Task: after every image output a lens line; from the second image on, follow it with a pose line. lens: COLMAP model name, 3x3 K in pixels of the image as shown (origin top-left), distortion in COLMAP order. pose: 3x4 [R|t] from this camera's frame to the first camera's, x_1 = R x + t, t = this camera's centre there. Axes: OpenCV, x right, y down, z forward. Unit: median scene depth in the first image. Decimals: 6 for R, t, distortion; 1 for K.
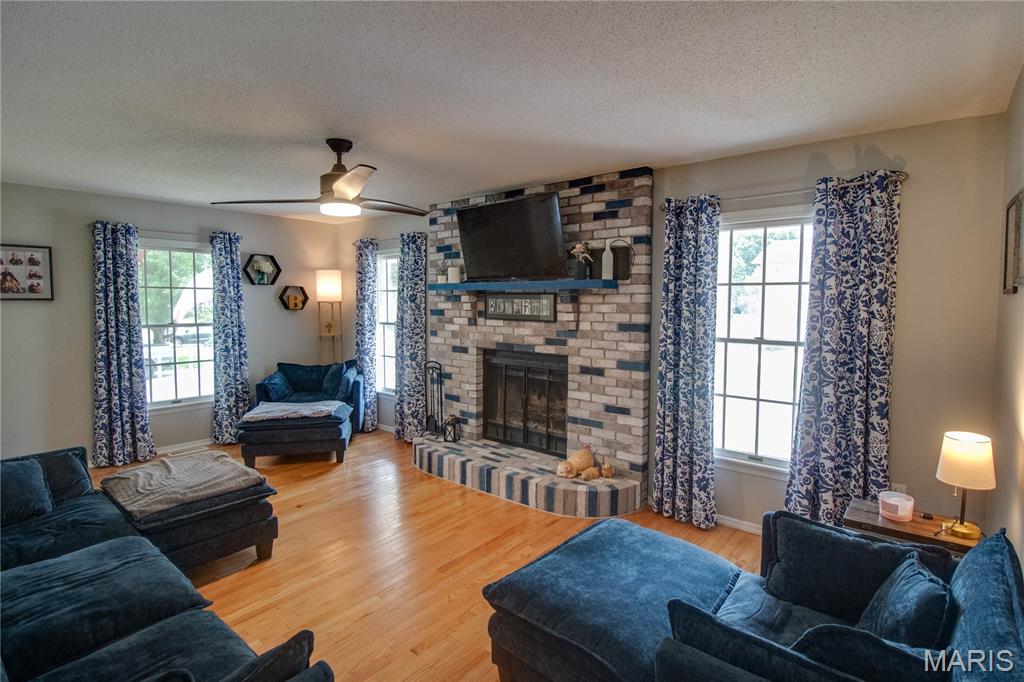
lens RADIAL K [[491.8, 0, 522.9], [0, 491.8, 330.9], [0, 0, 1]] dist [-0.027556, -0.000084]
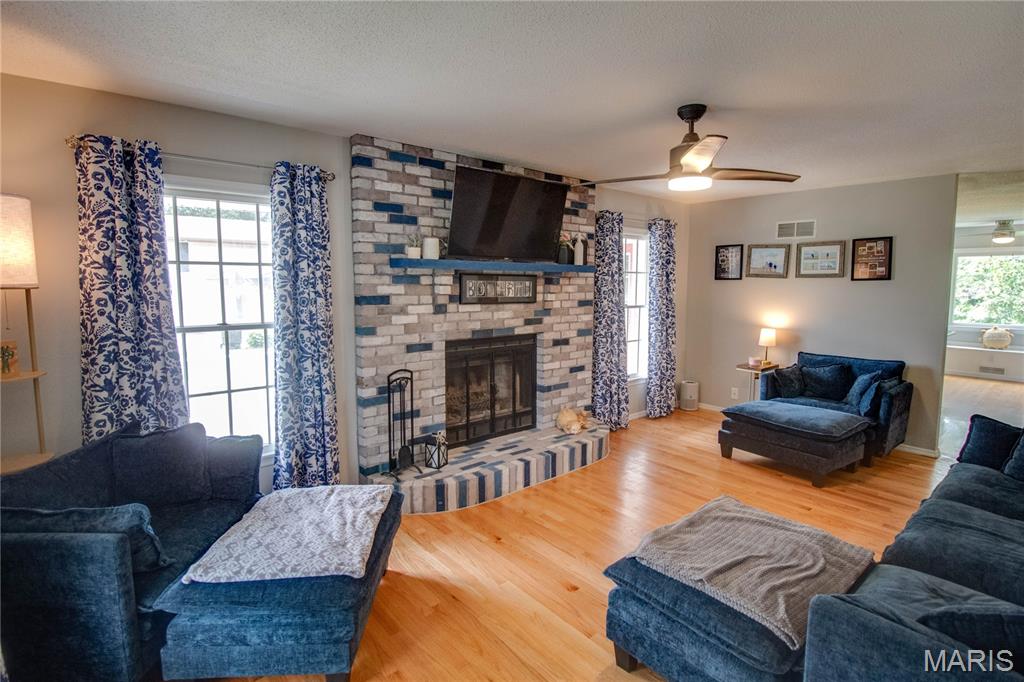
lens RADIAL K [[509.0, 0, 516.8], [0, 509.0, 331.3], [0, 0, 1]] dist [0.002593, 0.000086]
pose [[0.176598, -0.095598, 0.979630, -0.943263], [0.060014, 0.994466, 0.086227, -0.049395], [-0.982452, 0.043564, 0.181358, 0.774189]]
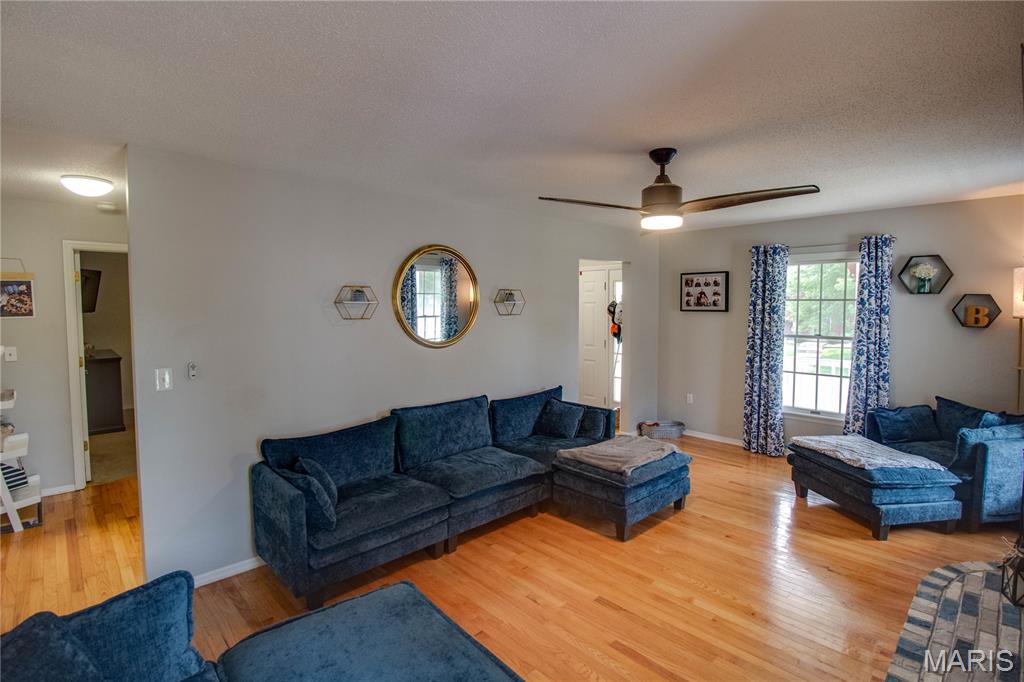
lens RADIAL K [[491.8, 0, 522.9], [0, 491.8, 330.9], [0, 0, 1]] dist [-0.027556, -0.000084]
pose [[-0.123114, 0.047530, -0.991254, 0.406432], [-0.061101, 0.996594, 0.055375, -0.048370], [0.990510, 0.067384, -0.119791, 0.574048]]
